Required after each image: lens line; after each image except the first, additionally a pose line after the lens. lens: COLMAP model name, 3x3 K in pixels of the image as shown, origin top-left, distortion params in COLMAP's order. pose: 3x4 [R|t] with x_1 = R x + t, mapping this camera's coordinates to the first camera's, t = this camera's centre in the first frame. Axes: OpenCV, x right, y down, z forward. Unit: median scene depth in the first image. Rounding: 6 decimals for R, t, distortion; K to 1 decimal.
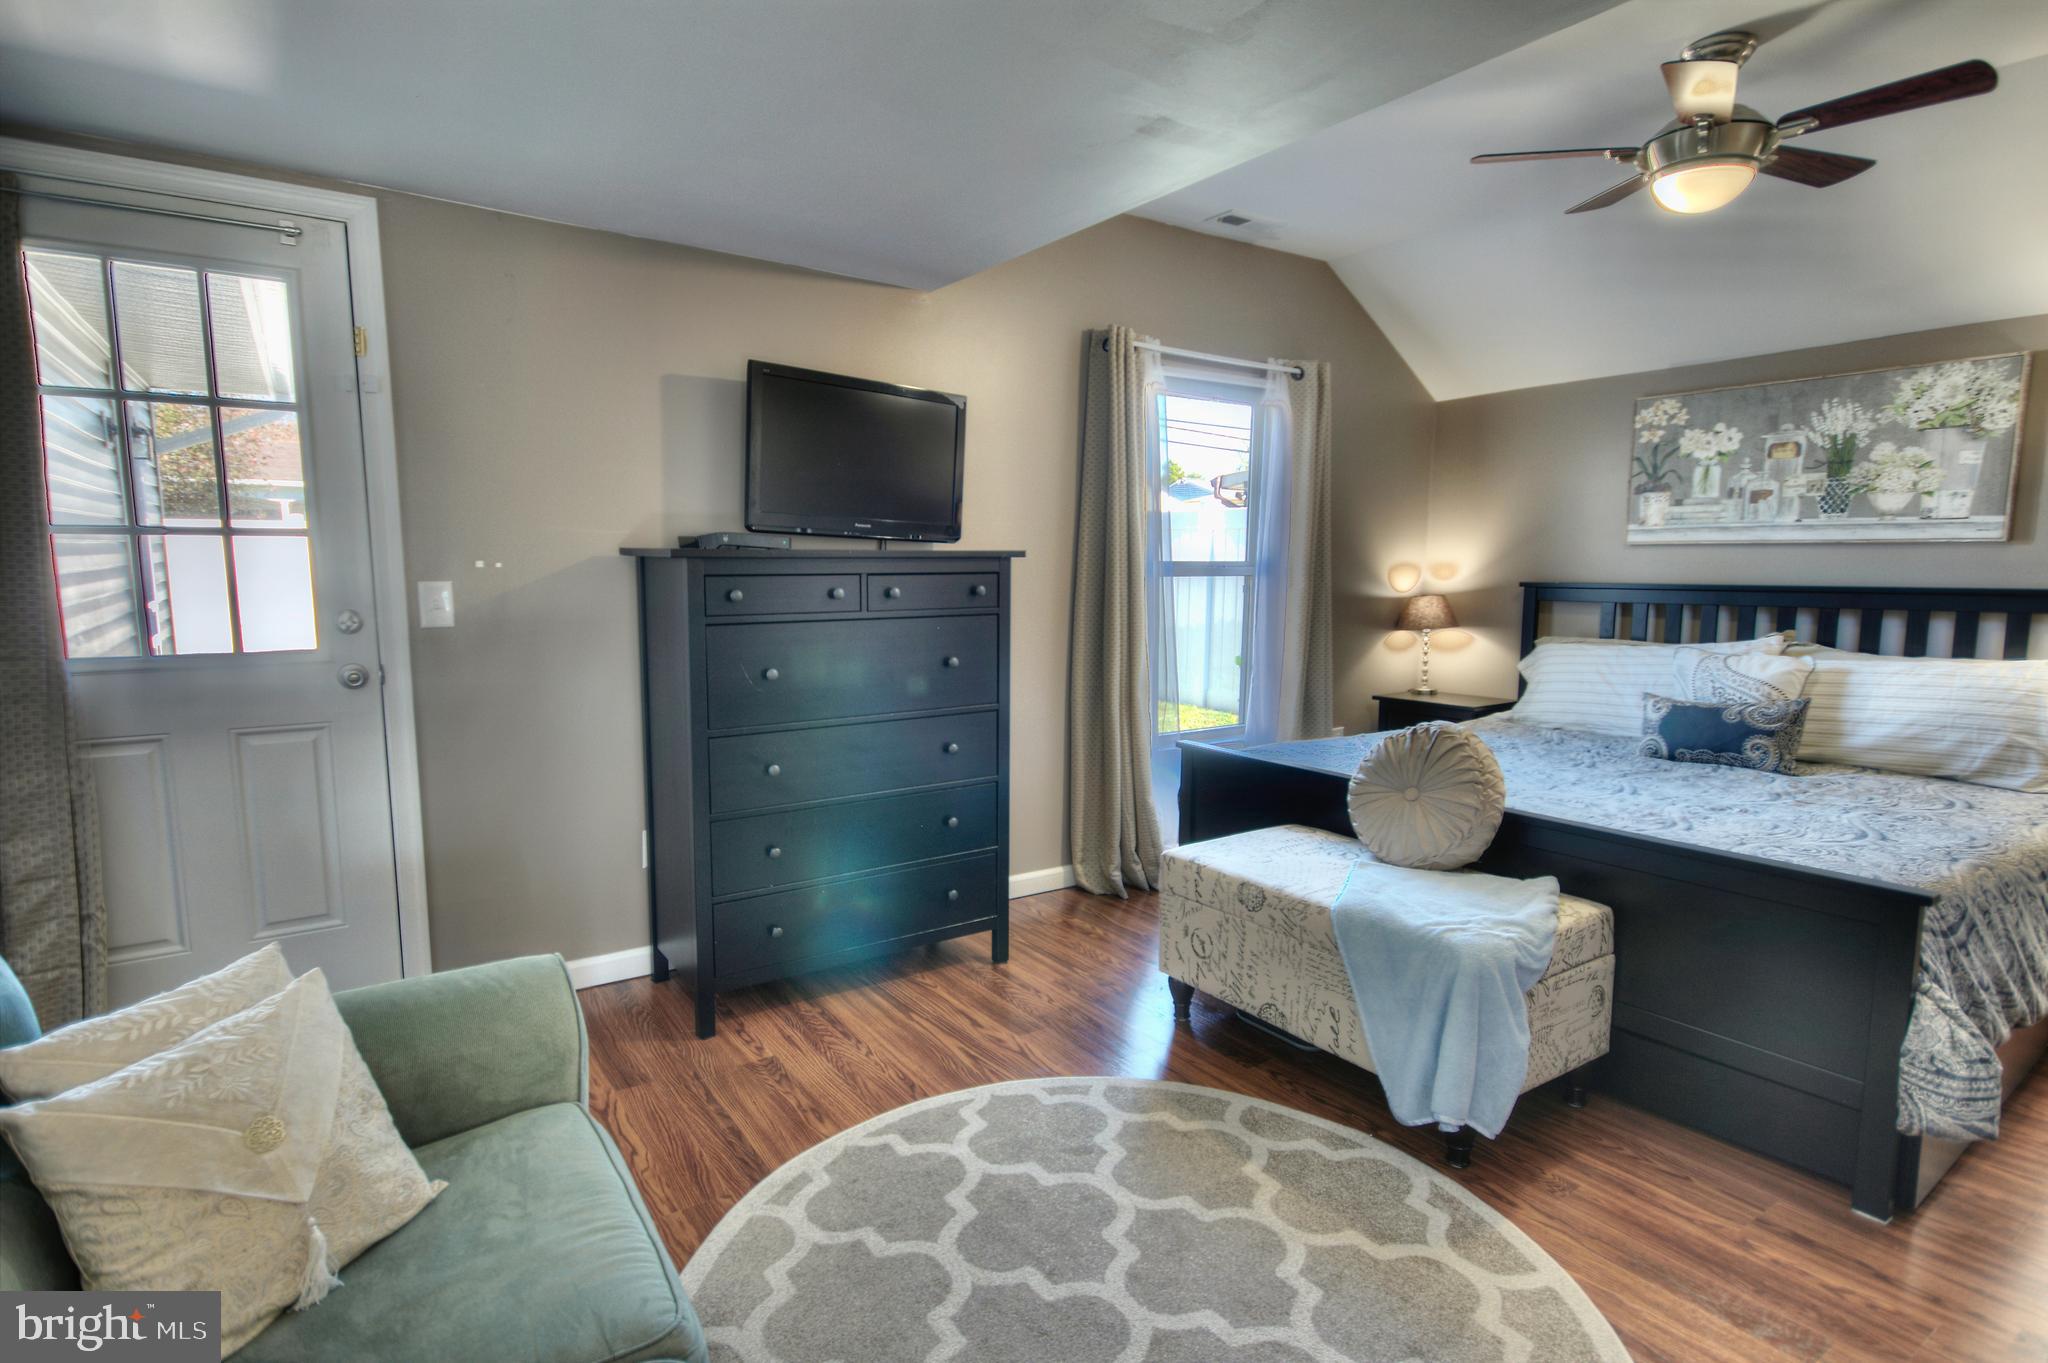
lens RADIAL K [[1044.2, 0, 1016.9], [0, 1044.2, 685.7], [0, 0, 1]] dist [0.000582, 0.000092]
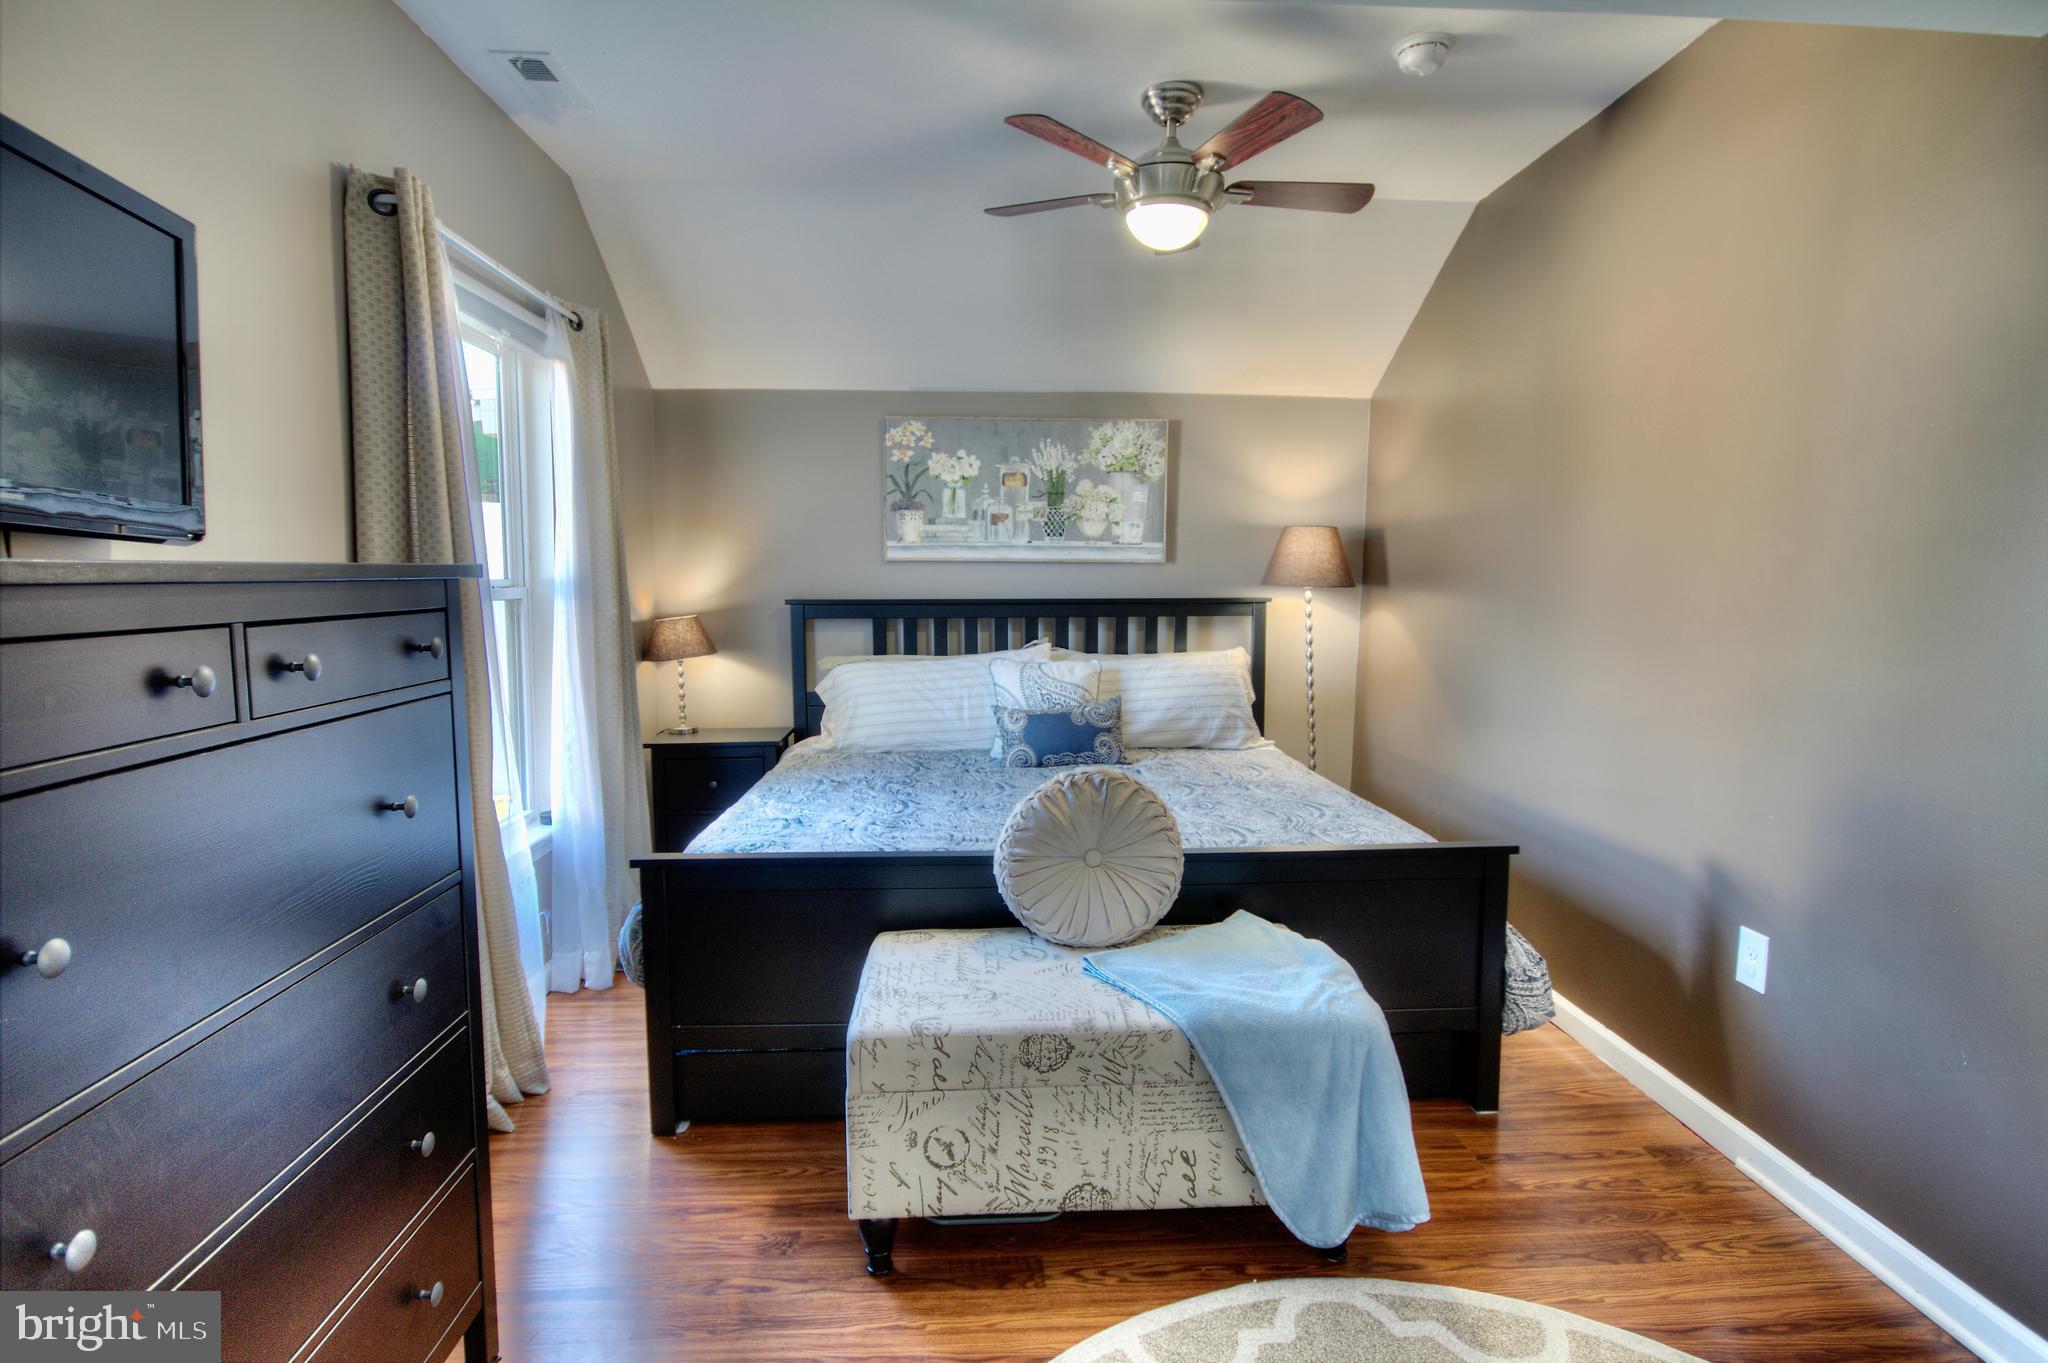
lens RADIAL K [[1044.2, 0, 1016.9], [0, 1044.2, 685.7], [0, 0, 1]] dist [0.000582, 0.000092]
pose [[0.512256, -0.091544, 0.853940, -0.273397], [0.100188, 0.993884, 0.046447, -0.060490], [-0.852969, 0.061762, 0.518294, 0.461976]]
